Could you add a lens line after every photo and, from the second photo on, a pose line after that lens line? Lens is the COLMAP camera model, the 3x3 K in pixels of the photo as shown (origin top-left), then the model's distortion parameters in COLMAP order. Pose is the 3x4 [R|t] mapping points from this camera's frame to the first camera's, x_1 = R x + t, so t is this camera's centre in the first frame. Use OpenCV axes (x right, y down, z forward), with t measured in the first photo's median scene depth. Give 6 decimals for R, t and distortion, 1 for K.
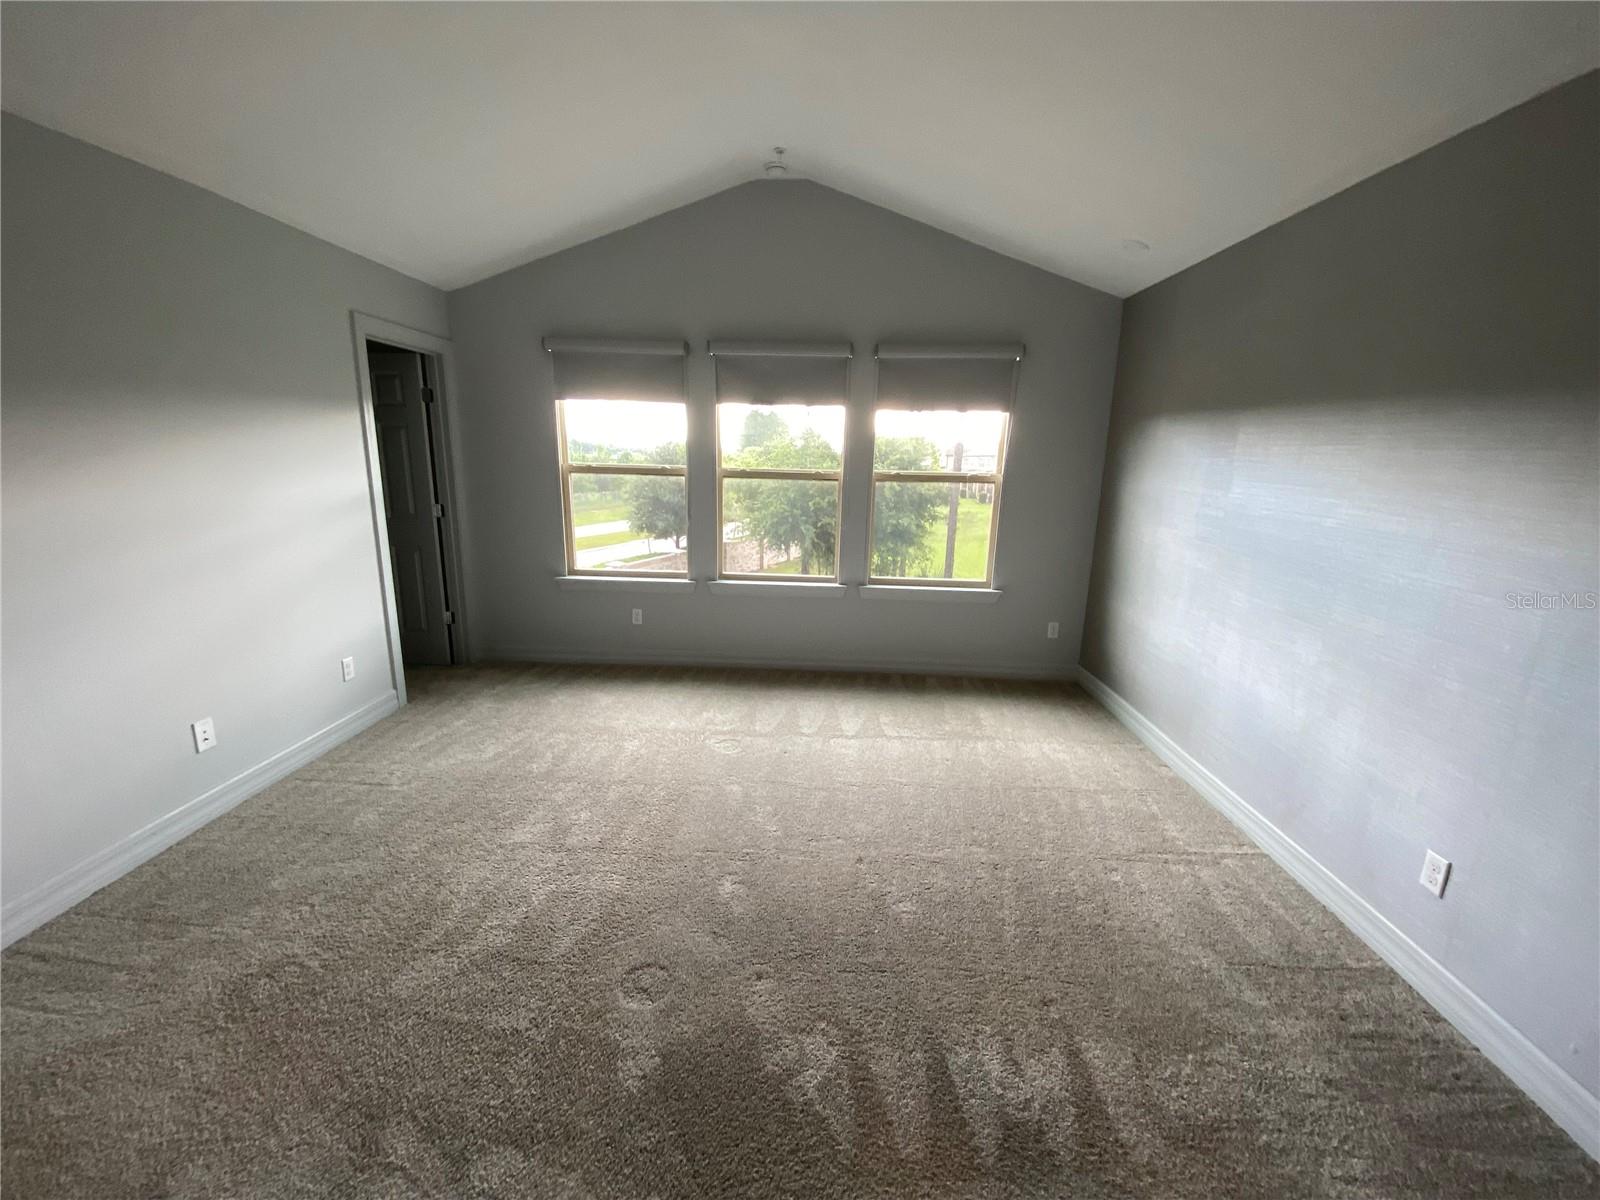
lens RADIAL K [[655.5, 0, 802.0], [0, 655.5, 603.3], [0, 0, 1]] dist [0.042157, -0.028472]
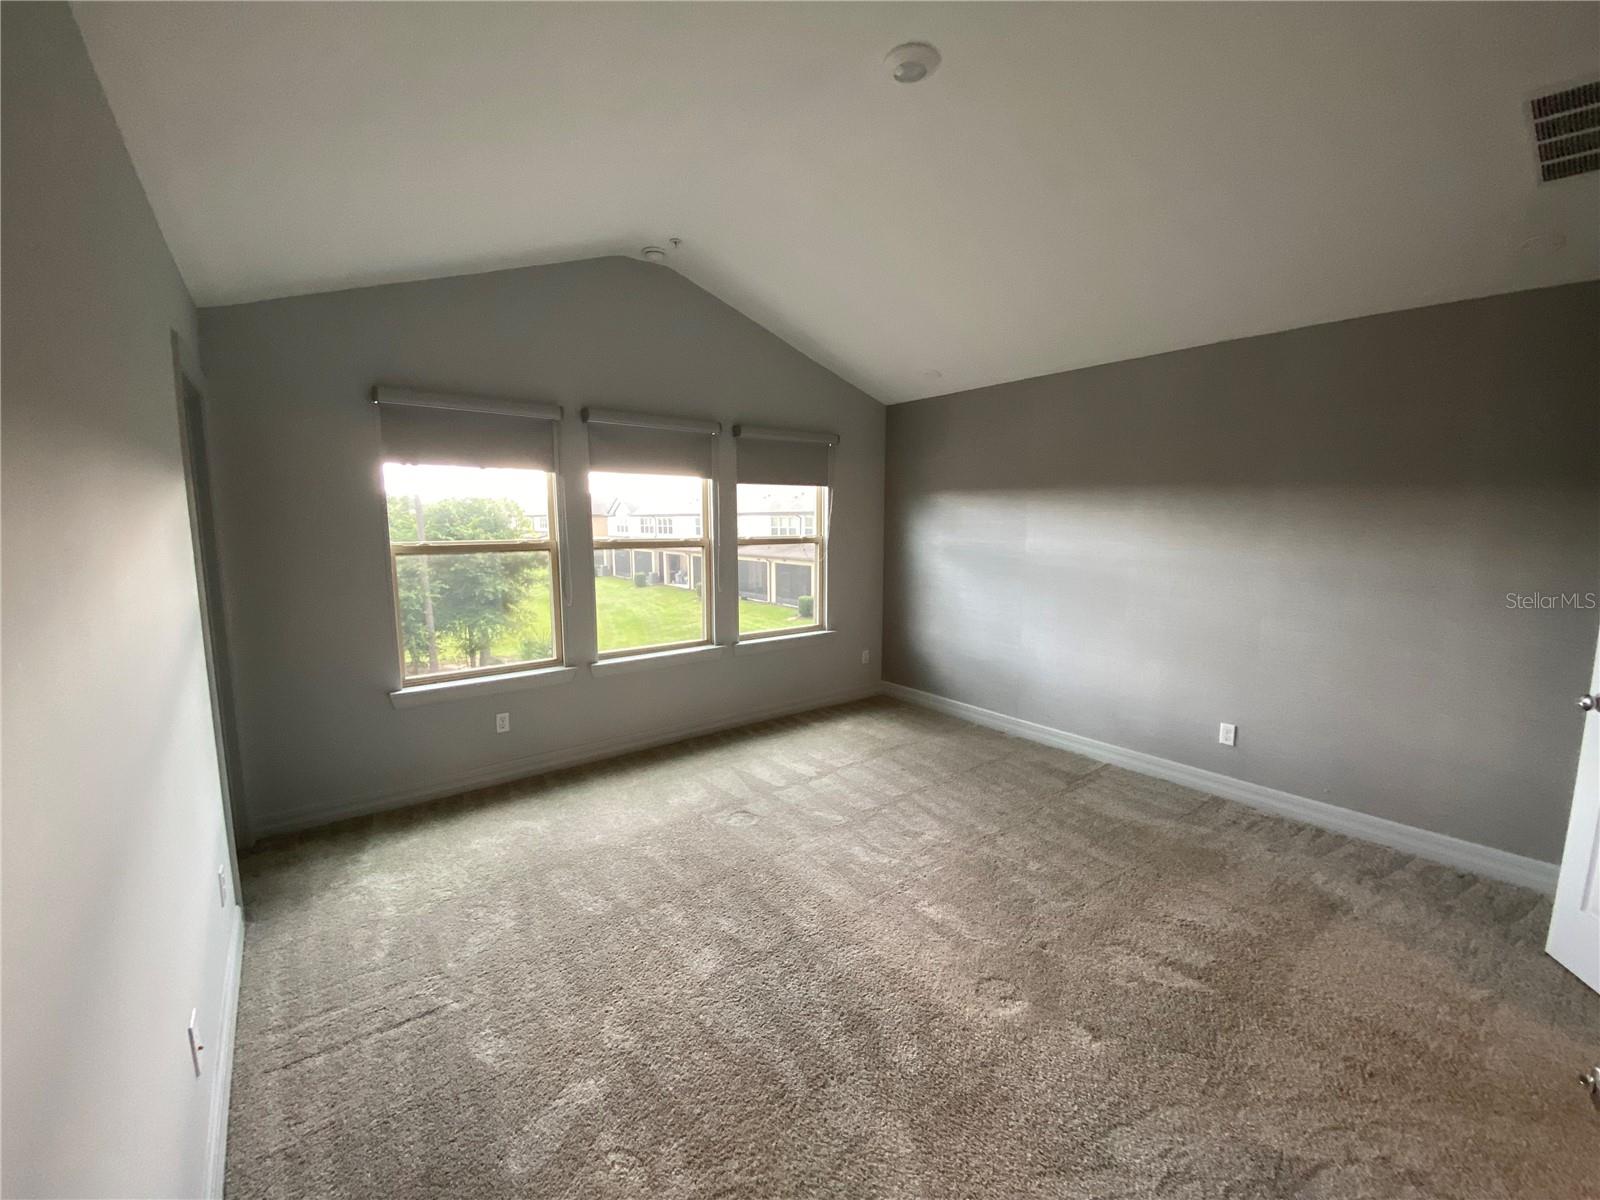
lens RADIAL K [[655.5, 0, 802.0], [0, 655.5, 603.3], [0, 0, 1]] dist [0.042157, -0.028472]
pose [[0.763165, -0.107205, 0.637249, -0.531745], [0.160507, 0.986686, -0.026232, -0.049734], [-0.625952, 0.122302, 0.770212, 0.119762]]
